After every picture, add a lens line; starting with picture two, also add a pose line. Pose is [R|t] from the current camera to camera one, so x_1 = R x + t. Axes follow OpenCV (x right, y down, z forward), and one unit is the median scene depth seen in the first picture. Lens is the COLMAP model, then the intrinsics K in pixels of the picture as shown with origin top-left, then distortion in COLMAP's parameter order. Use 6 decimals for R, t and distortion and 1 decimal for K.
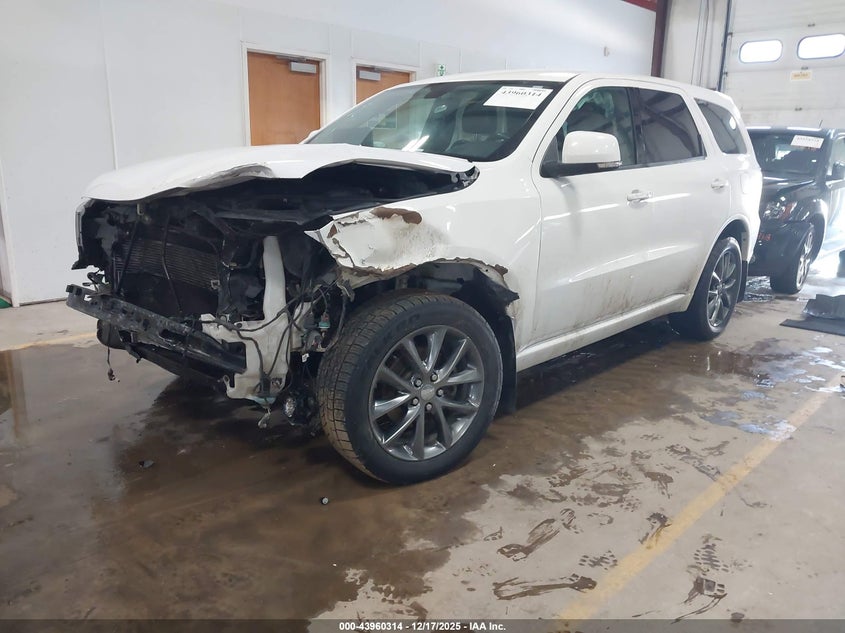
lens RADIAL K [[672.6, 0, 422.5], [0, 672.6, 316.5], [0, 0, 1]] dist [-0.001330, -0.002825]
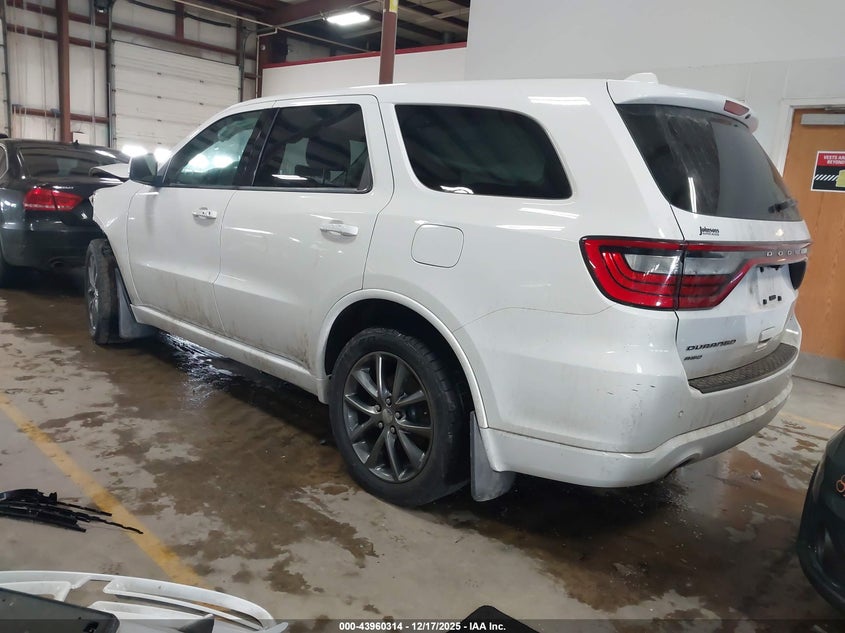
lens RADIAL K [[672.6, 0, 422.5], [0, 672.6, 316.5], [0, 0, 1]] dist [-0.001330, -0.002825]
pose [[-0.004711, 0.179515, -0.983744, 1.443456], [-0.324352, 0.930294, 0.171315, -0.335076], [0.945925, 0.319887, 0.053843, 1.401228]]
